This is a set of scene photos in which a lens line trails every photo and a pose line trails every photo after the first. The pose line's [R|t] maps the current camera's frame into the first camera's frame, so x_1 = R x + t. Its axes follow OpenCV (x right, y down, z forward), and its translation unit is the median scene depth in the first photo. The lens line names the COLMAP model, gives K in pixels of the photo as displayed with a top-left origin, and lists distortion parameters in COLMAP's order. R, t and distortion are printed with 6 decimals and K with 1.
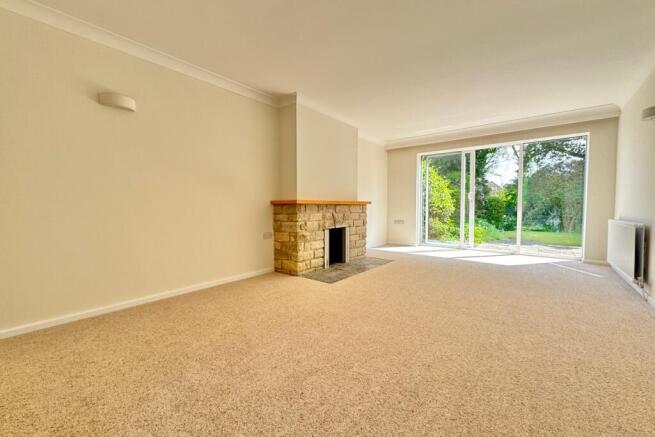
lens RADIAL K [[261.7, 0, 327.7], [0, 261.7, 215.9], [0, 0, 1]] dist [0.013932, -0.000051]
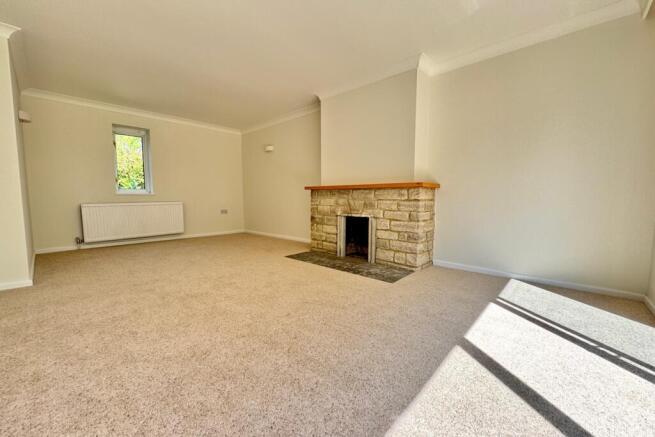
lens RADIAL K [[261.7, 0, 327.9], [0, 261.7, 218.7], [0, 0, 1]] dist [0.013932, -0.000051]
pose [[-0.029046, 0.089377, -0.995574, 0.909417], [-0.037198, 0.995208, 0.090430, -0.022876], [0.998886, 0.039660, -0.025582, 0.934632]]
